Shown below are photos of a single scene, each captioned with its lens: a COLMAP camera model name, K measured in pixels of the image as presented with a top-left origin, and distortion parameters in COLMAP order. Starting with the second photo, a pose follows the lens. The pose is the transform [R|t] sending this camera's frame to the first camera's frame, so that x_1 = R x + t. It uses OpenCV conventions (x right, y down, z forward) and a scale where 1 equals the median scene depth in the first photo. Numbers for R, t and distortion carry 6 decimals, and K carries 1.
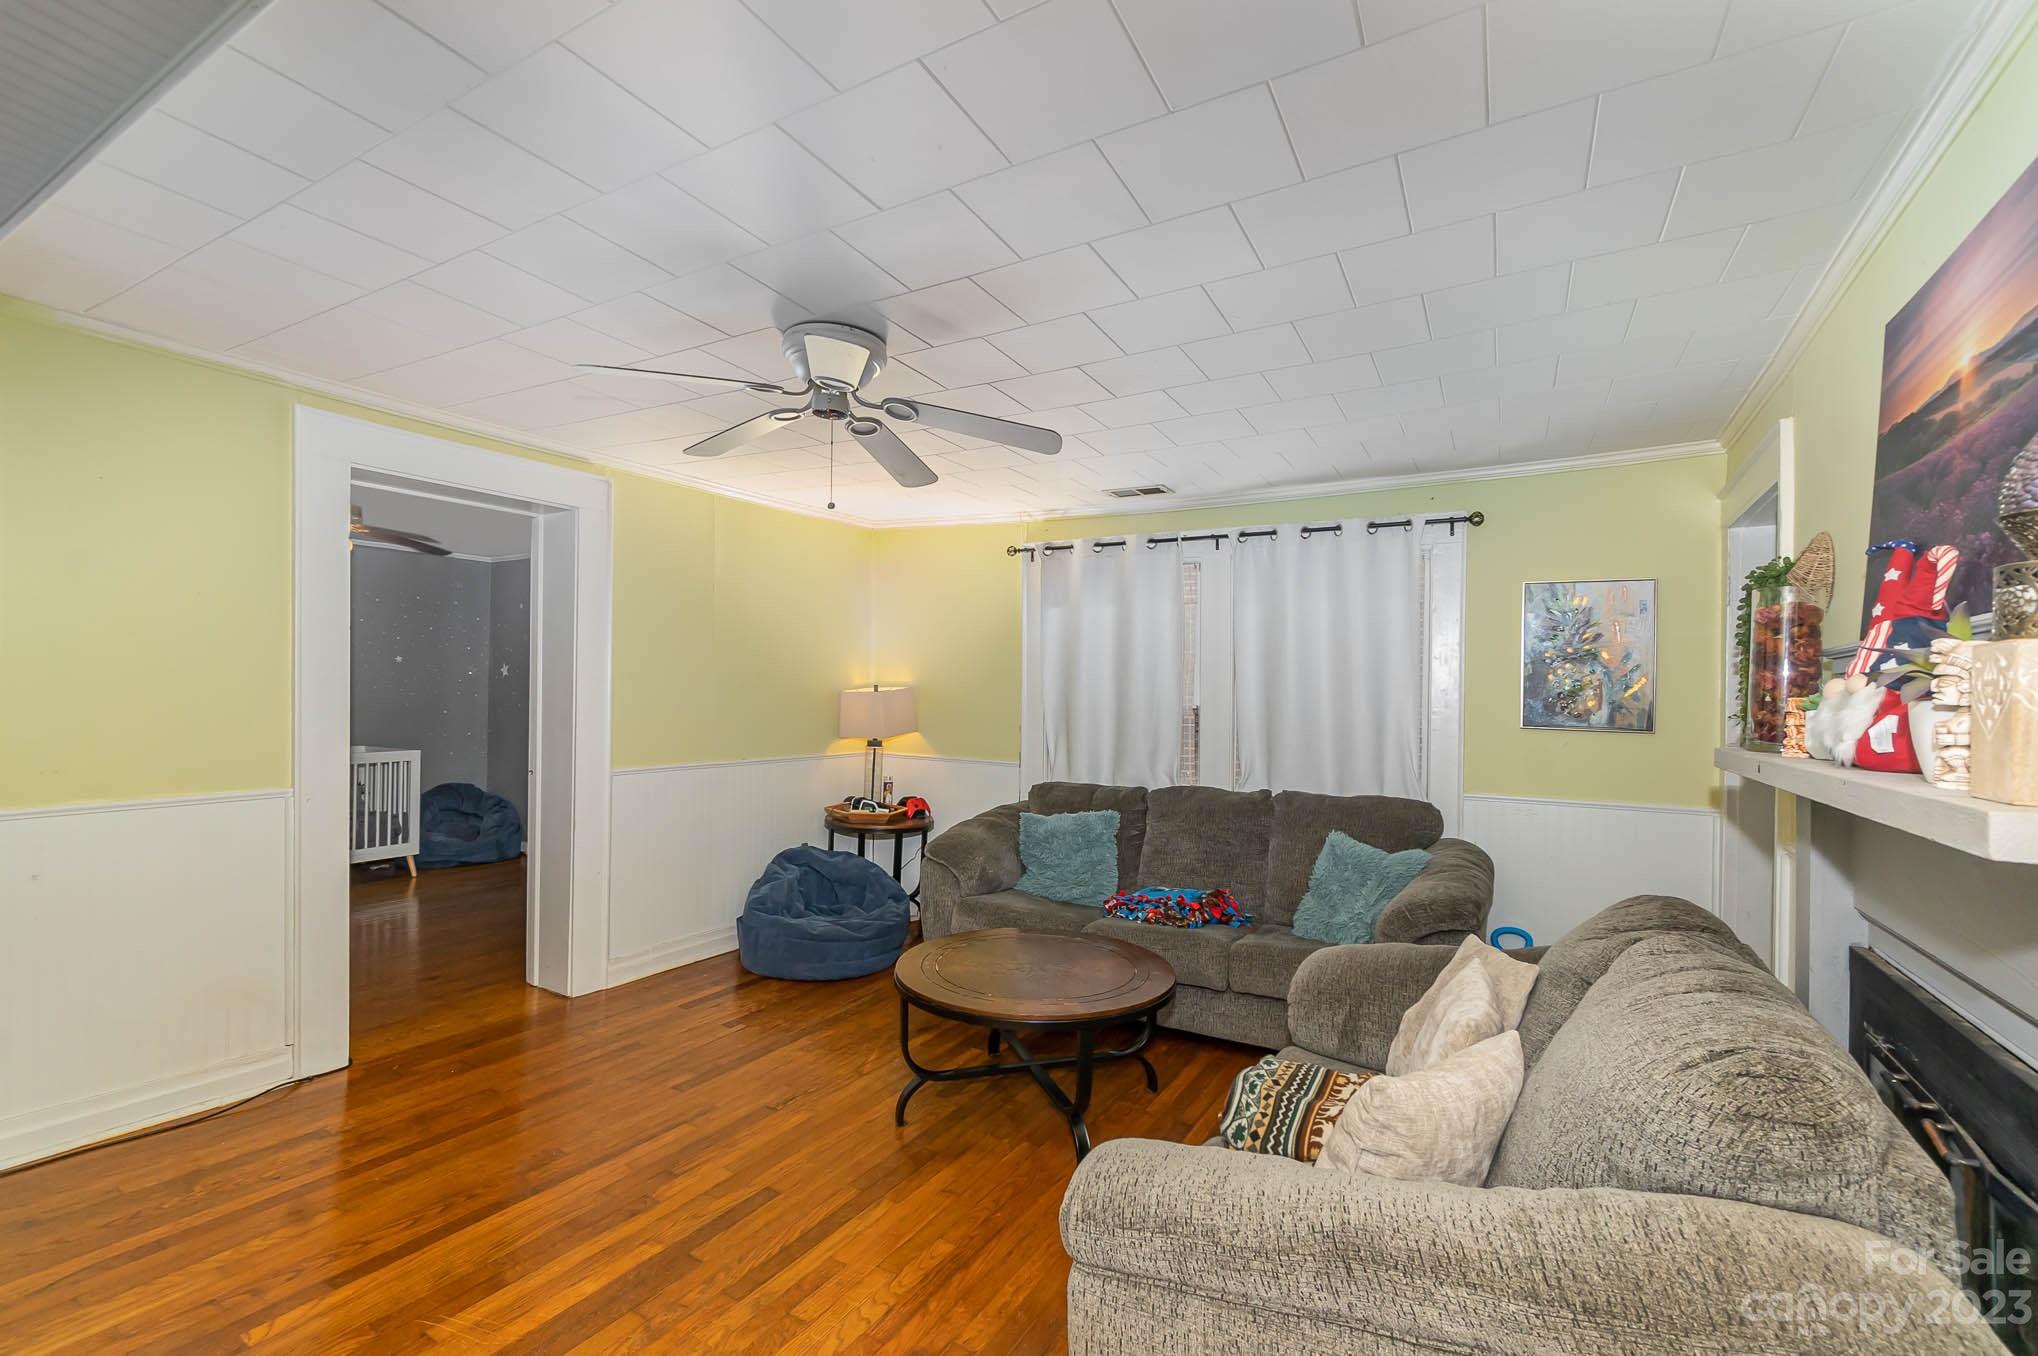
lens RADIAL K [[901.1, 0, 994.5], [0, 901.1, 695.2], [0, 0, 1]] dist [0.001161, 0.000114]
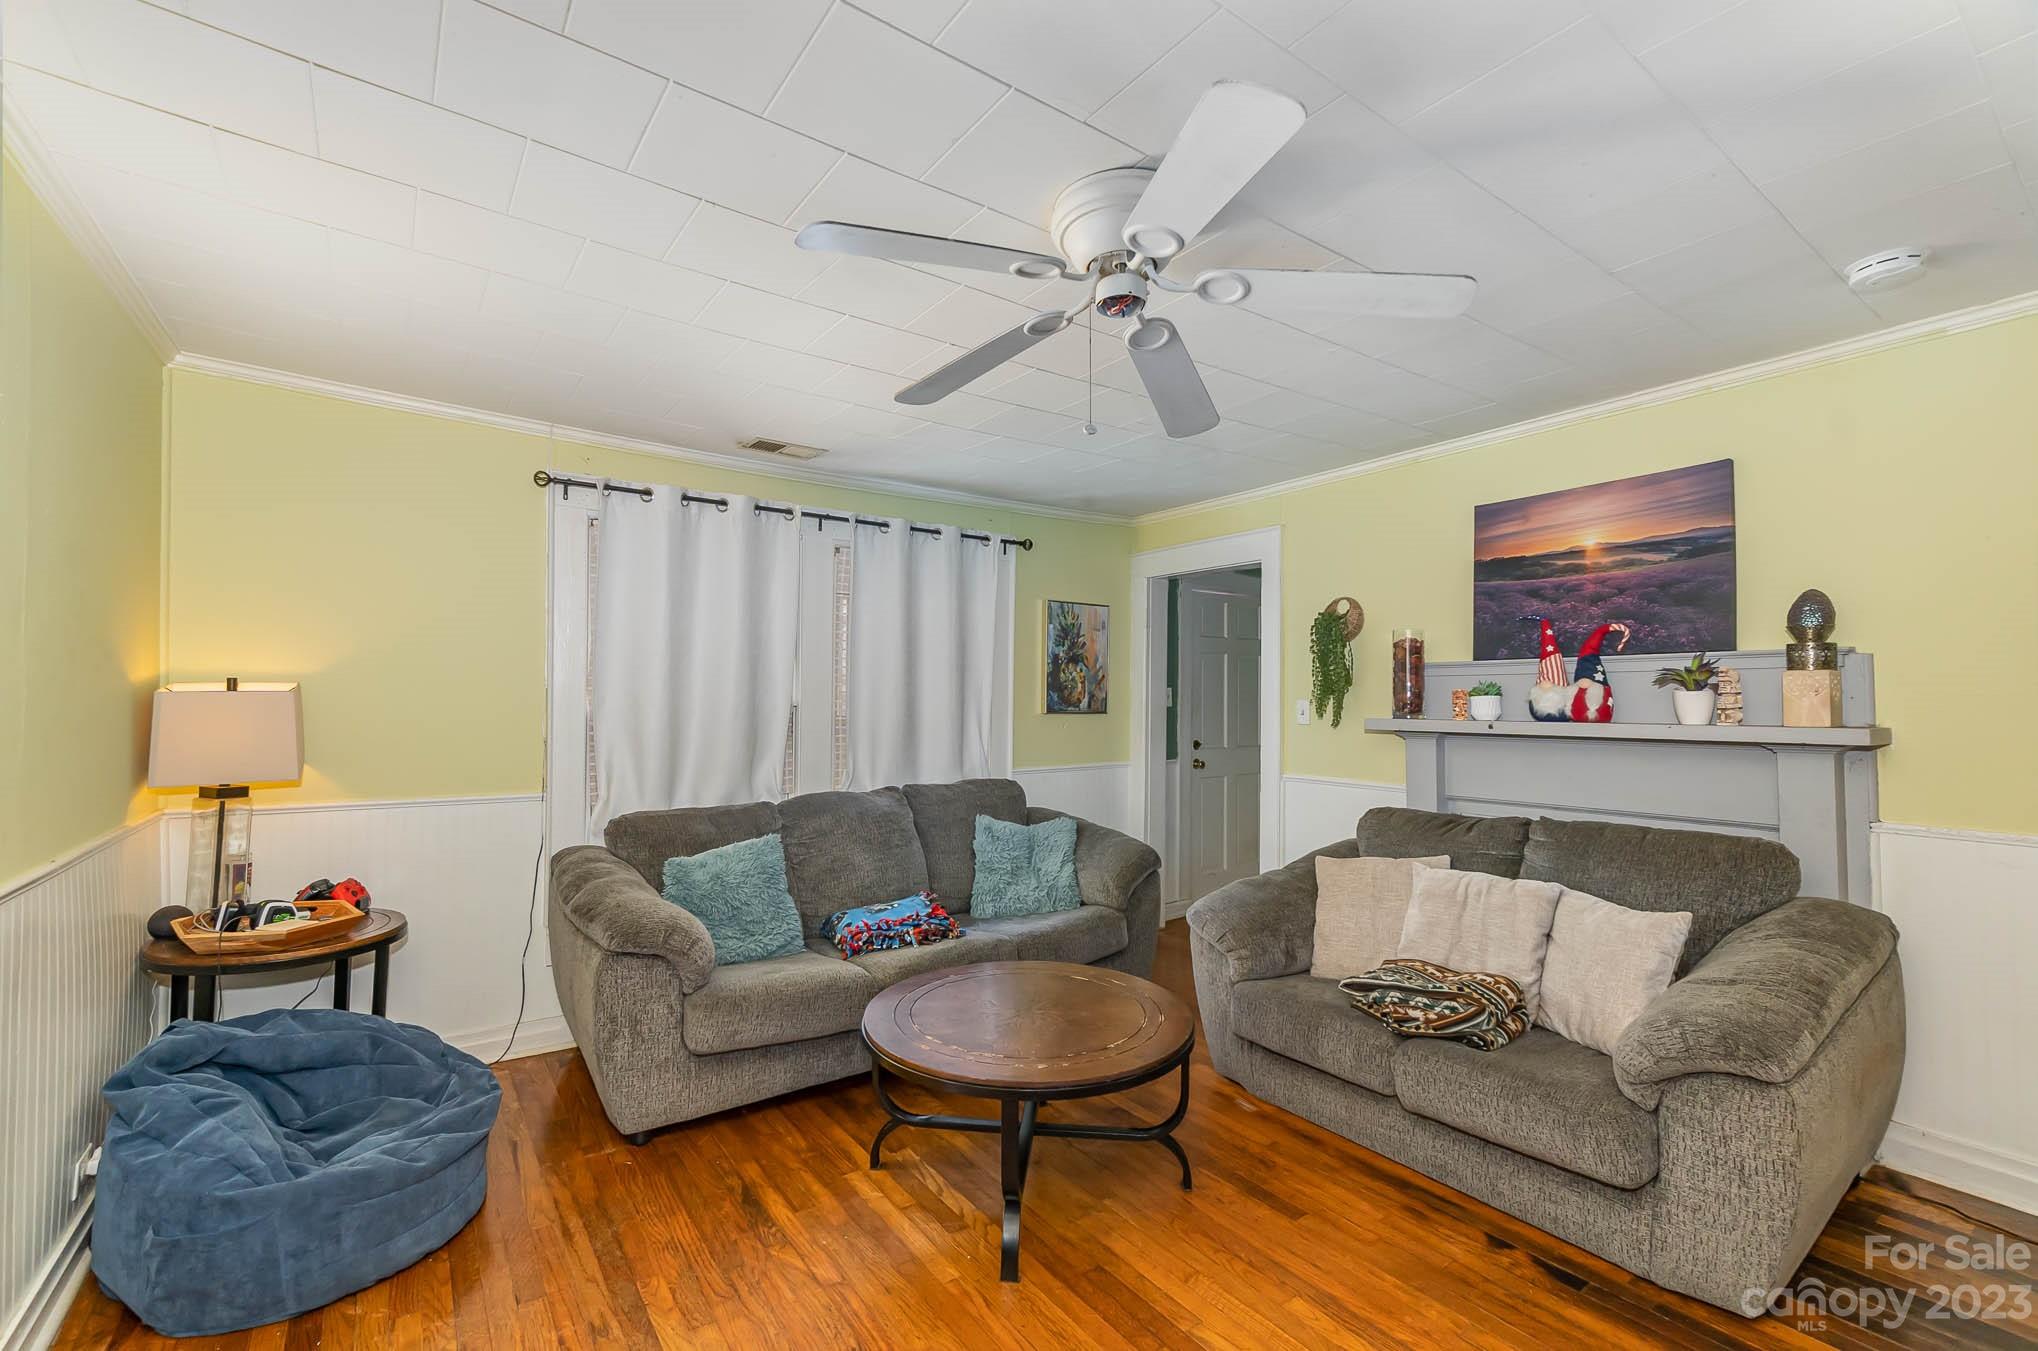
lens RADIAL K [[896.1, 0, 1019.5], [0, 896.1, 686.5], [0, 0, 1]] dist [-0.001851, -0.000119]
pose [[0.388786, -0.007230, 0.921300, -0.597837], [0.006197, 0.999967, 0.005233, -0.009288], [-0.921307, 0.003675, 0.388818, 0.544532]]
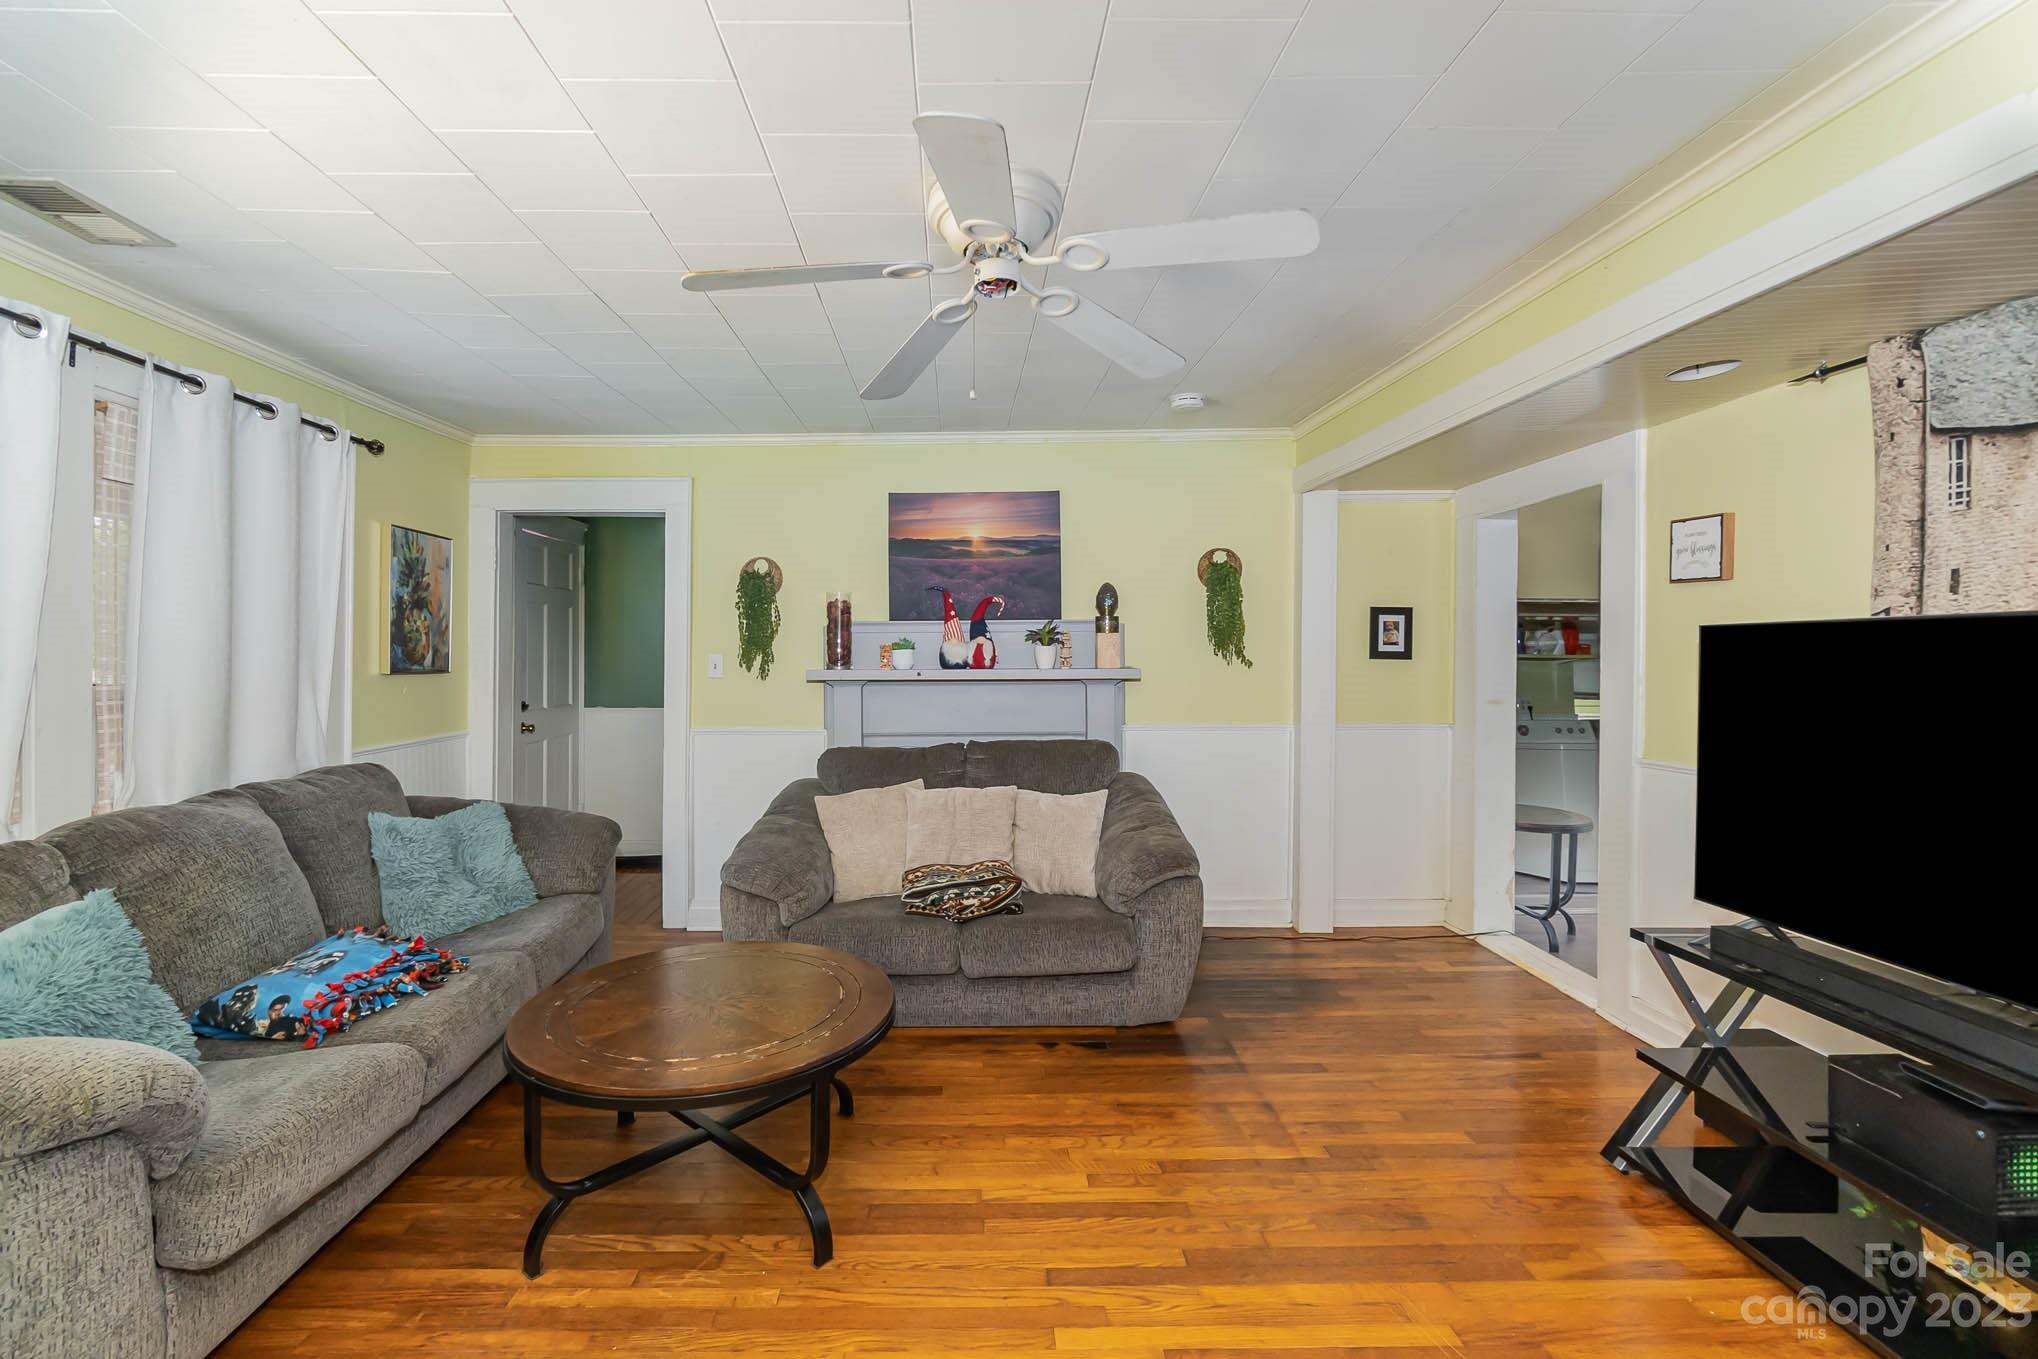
lens RADIAL K [[890.7, 0, 996.4], [0, 890.7, 668.6], [0, 0, 1]] dist [-0.002100, -0.000249]
pose [[-0.544581, -0.032613, 0.838074, -0.575398], [-0.006768, 0.999382, 0.034492, -0.007565], [-0.838681, 0.013111, -0.544465, 0.978003]]
